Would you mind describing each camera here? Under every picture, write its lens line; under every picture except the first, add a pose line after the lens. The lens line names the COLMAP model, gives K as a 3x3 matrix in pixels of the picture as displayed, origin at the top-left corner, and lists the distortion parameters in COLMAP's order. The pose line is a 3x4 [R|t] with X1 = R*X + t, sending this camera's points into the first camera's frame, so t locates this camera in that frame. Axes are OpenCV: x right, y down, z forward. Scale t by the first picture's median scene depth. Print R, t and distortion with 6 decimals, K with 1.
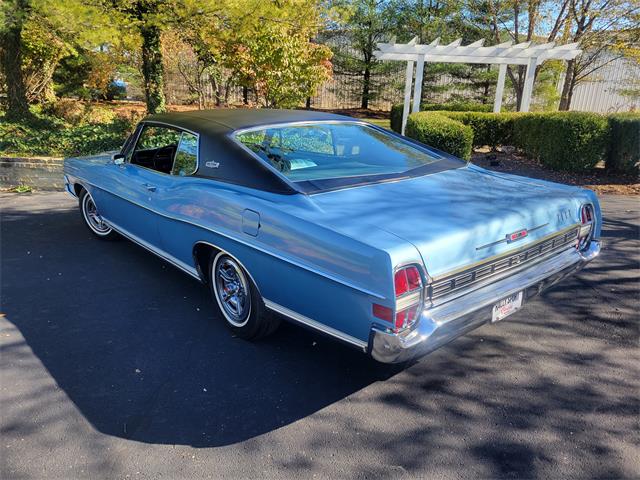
lens RADIAL K [[476.6, 0, 315.3], [0, 476.6, 235.6], [0, 0, 1]] dist [0.062152, -0.046004]
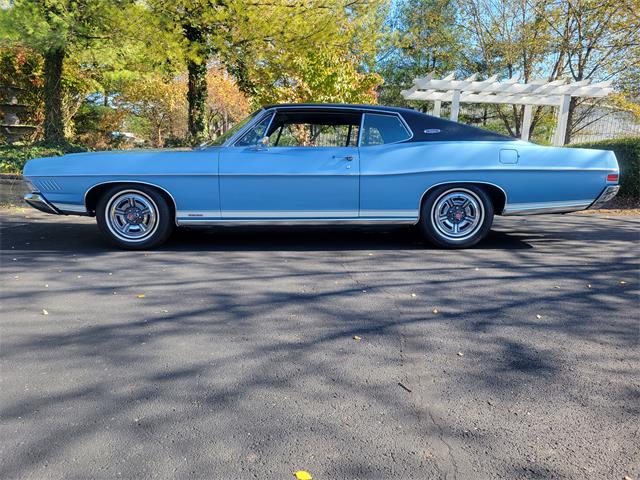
lens RADIAL K [[476.6, 0, 310.7], [0, 476.6, 236.5], [0, 0, 1]] dist [0.062152, -0.046004]
pose [[0.999469, 0.007459, 0.031709, -0.142500], [-0.003685, 0.993071, -0.117462, 0.060905], [-0.032365, 0.117282, 0.992571, 0.047645]]
